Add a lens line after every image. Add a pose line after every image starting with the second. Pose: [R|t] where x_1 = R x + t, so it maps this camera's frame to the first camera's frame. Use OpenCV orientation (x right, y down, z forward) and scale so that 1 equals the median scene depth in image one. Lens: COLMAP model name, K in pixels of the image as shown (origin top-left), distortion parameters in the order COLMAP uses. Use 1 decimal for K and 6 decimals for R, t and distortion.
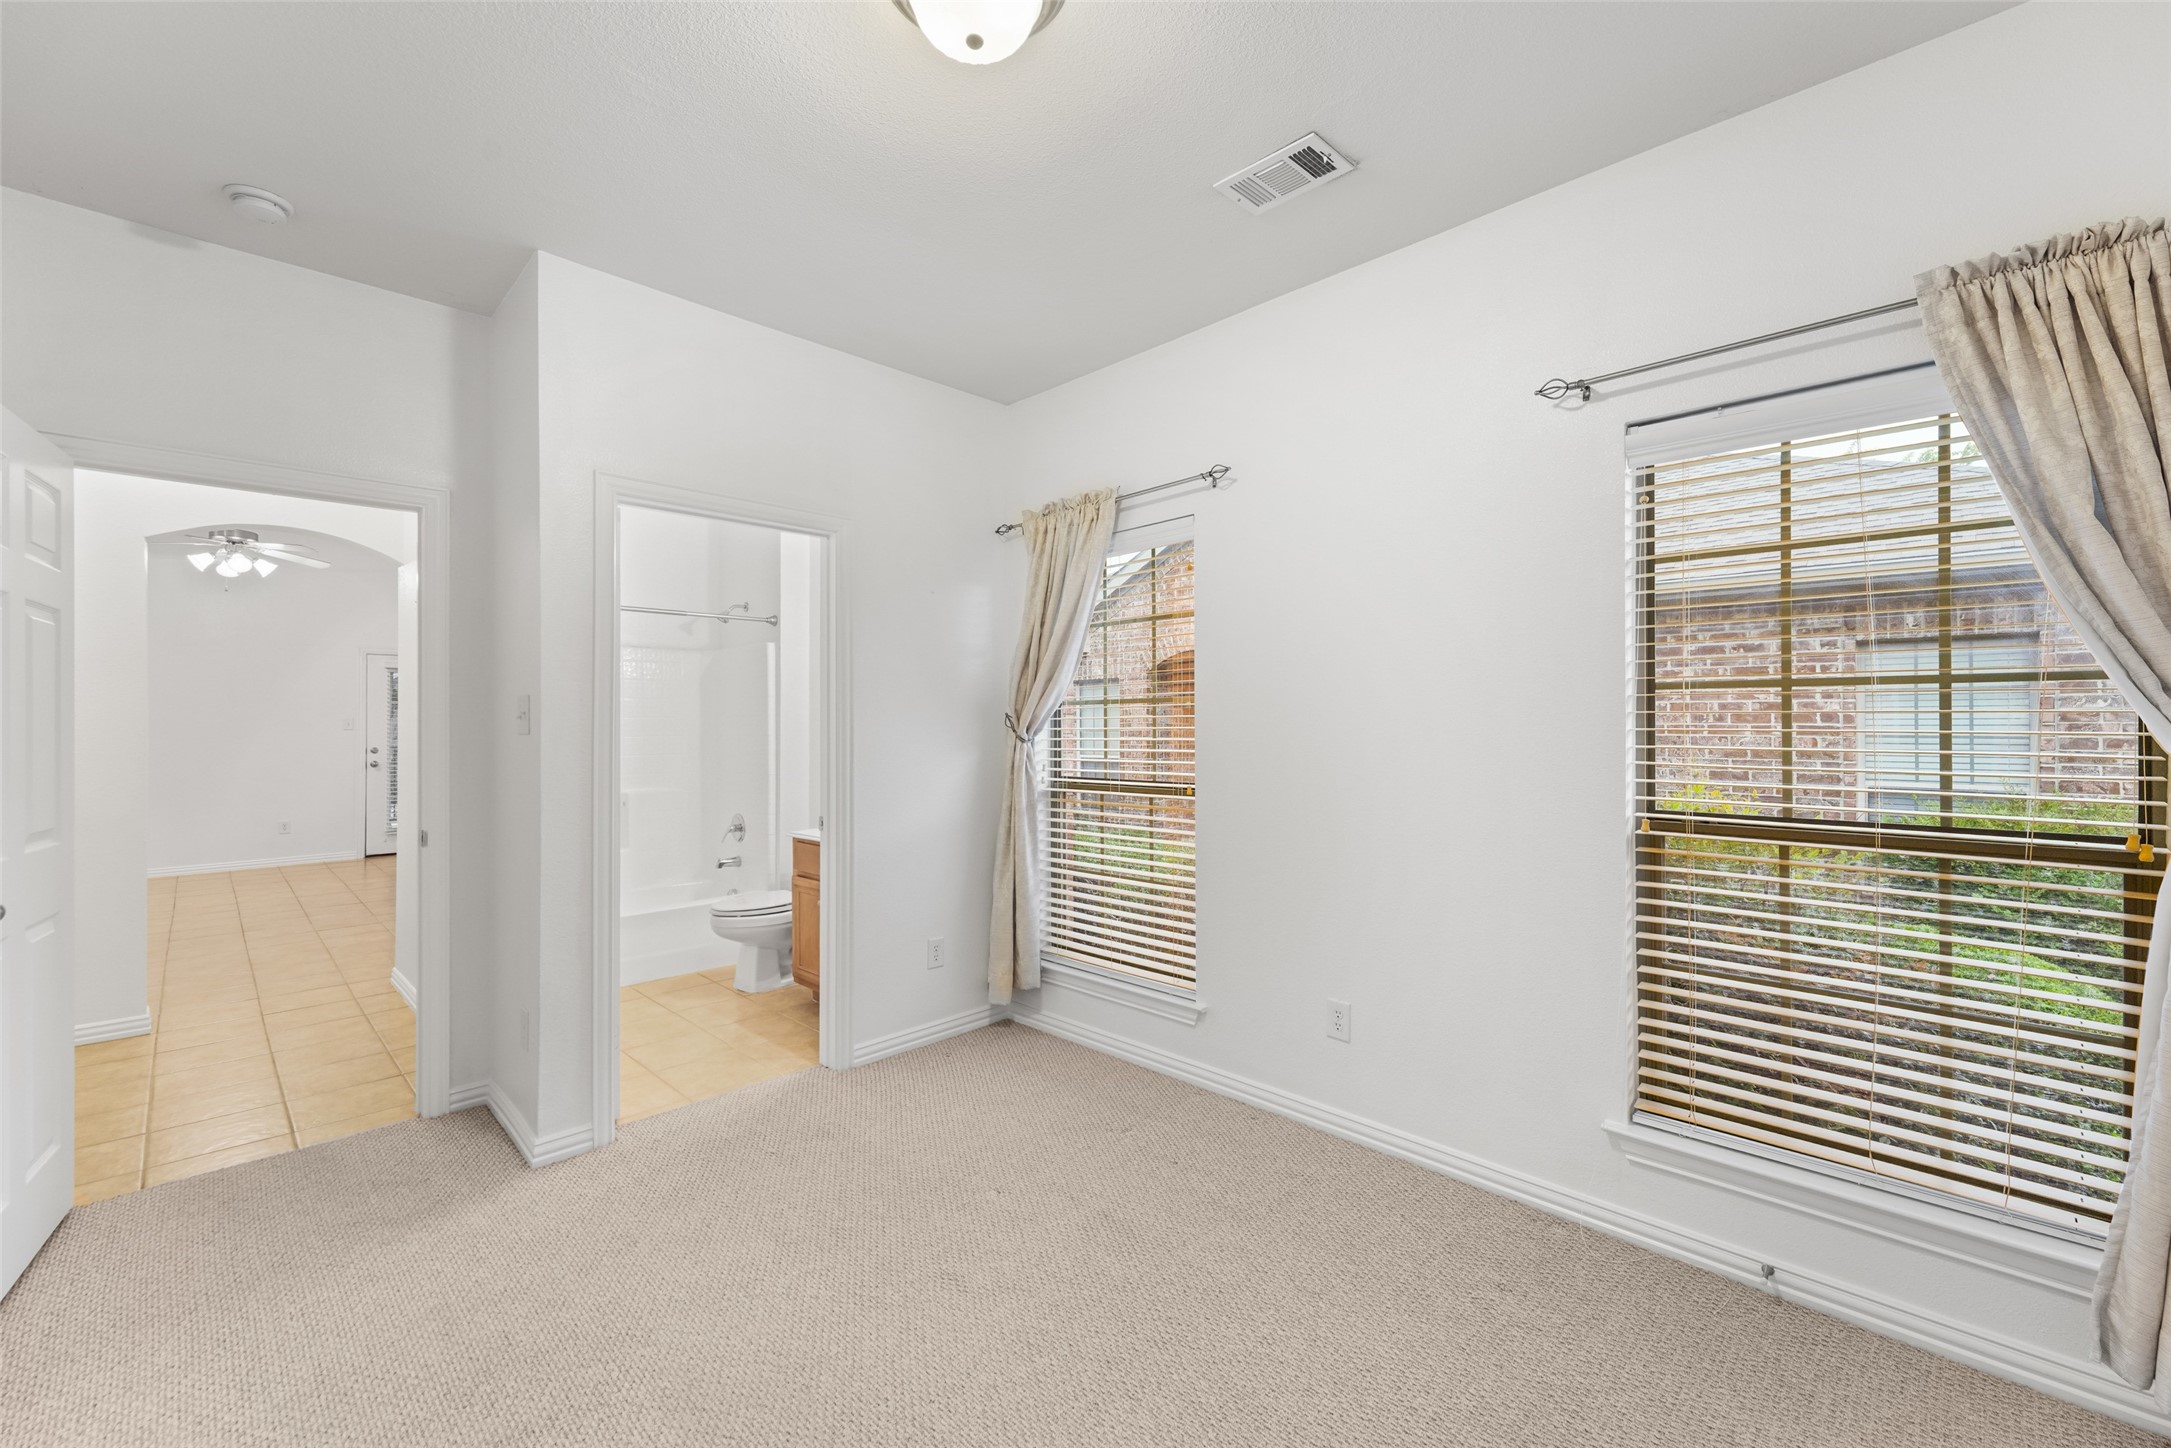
lens RADIAL K [[877.0, 0, 1071.8], [0, 877.0, 728.6], [0, 0, 1]] dist [0.016353, -0.000021]
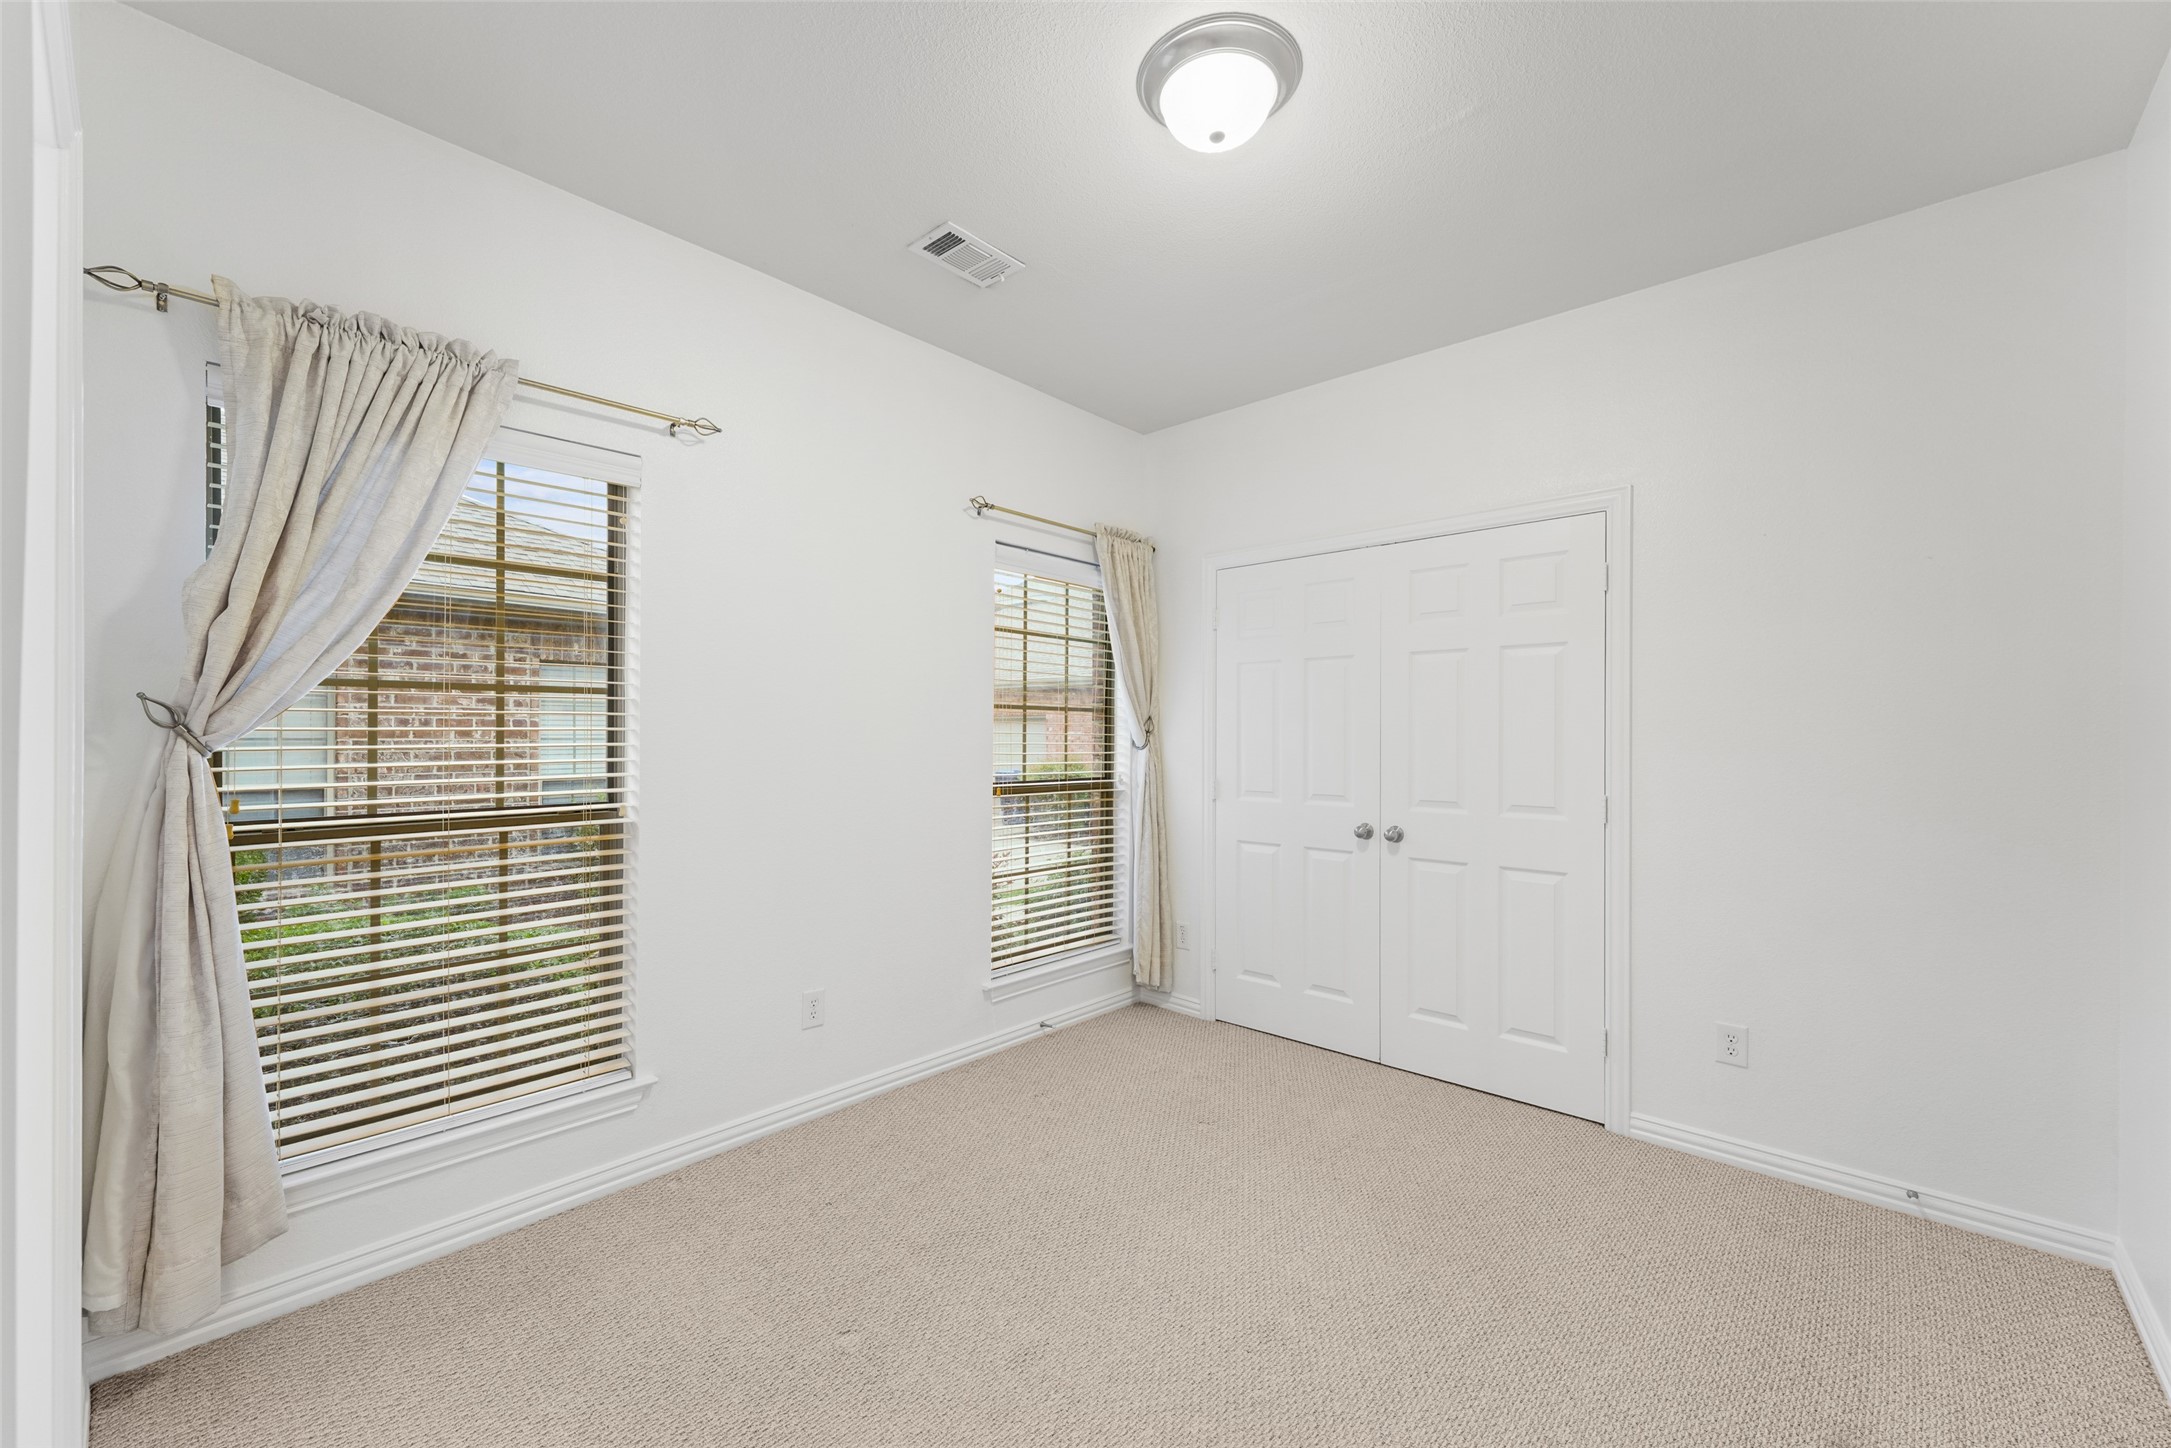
lens RADIAL K [[862.8, 0, 1081.7], [0, 862.8, 733.0], [0, 0, 1]] dist [0.000256, -0.000012]
pose [[-0.046983, -0.003196, 0.998891, -0.560999], [-0.006129, 0.999977, 0.002911, -0.002386], [-0.998877, -0.005986, -0.047001, 0.553683]]
